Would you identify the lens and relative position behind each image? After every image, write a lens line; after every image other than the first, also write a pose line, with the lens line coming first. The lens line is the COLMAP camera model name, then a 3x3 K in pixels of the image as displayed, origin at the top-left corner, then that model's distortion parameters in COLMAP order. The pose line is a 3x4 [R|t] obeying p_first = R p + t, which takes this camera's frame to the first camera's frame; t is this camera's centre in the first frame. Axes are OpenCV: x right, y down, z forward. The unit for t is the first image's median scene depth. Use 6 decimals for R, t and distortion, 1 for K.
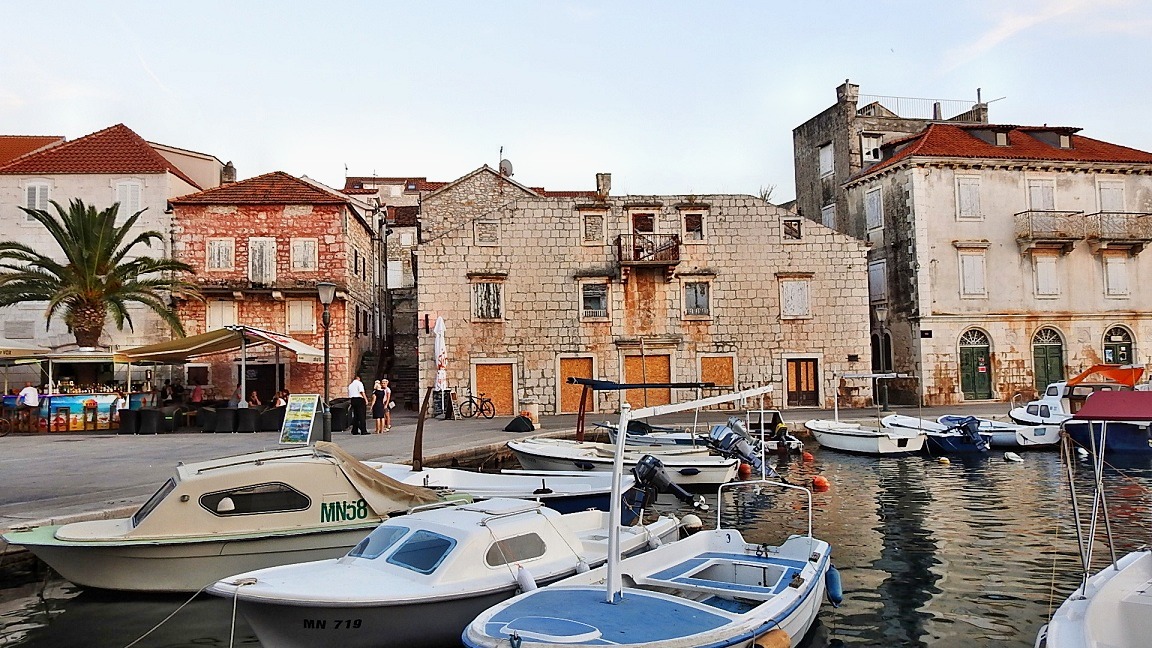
lens RADIAL K [[810.1, 0, 570.8], [0, 810.1, 324.1], [0, 0, 1]] dist [-0.009121, 0.000210]
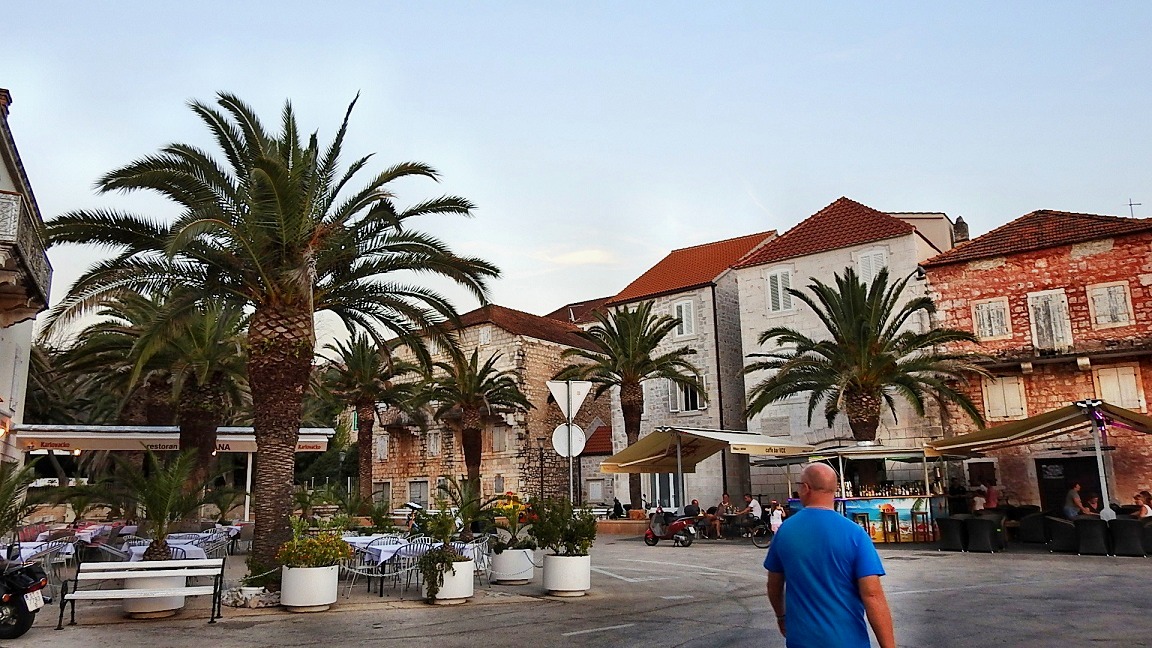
lens RADIAL K [[810.1, 0, 578.7], [0, 810.1, 325.1], [0, 0, 1]] dist [-0.009121, 0.000210]
pose [[0.745898, -0.132339, -0.652780, -0.217197], [0.052118, 0.988654, -0.140879, 0.010501], [0.664017, 0.071059, 0.744333, 0.135955]]
